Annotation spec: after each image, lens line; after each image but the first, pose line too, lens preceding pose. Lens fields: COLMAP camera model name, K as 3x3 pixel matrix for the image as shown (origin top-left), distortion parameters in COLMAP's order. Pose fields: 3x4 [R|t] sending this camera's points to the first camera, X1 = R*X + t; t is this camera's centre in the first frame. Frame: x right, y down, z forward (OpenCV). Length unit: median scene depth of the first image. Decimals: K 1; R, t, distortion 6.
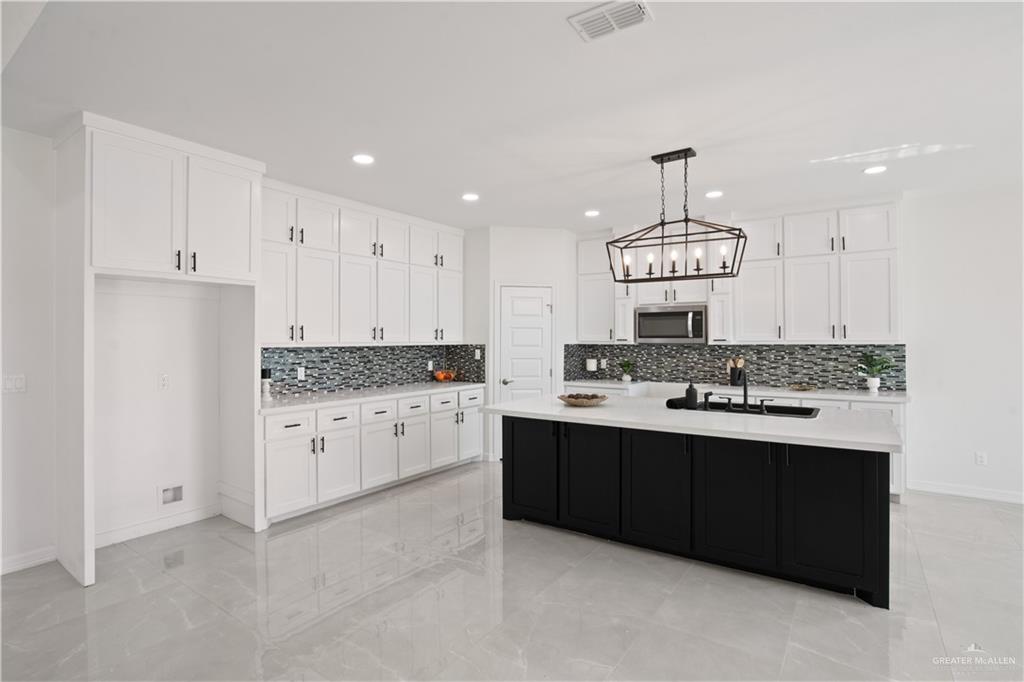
lens RADIAL K [[504.6, 0, 512.0], [0, 504.6, 341.0], [0, 0, 1]] dist [-0.001565, -0.000214]
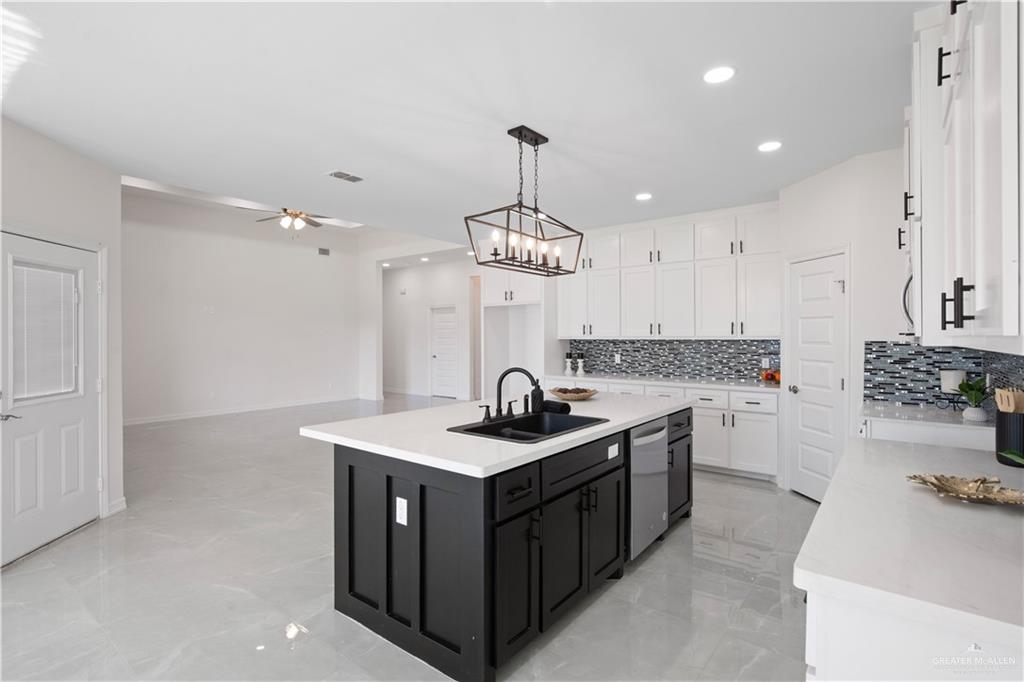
lens RADIAL K [[504.6, 0, 512.0], [0, 504.6, 341.0], [0, 0, 1]] dist [-0.001565, -0.000214]
pose [[-0.060696, 0.011983, -0.998084, 0.895610], [-0.001169, 0.999926, 0.012077, -0.000174], [0.998156, 0.001900, -0.060678, 0.729871]]
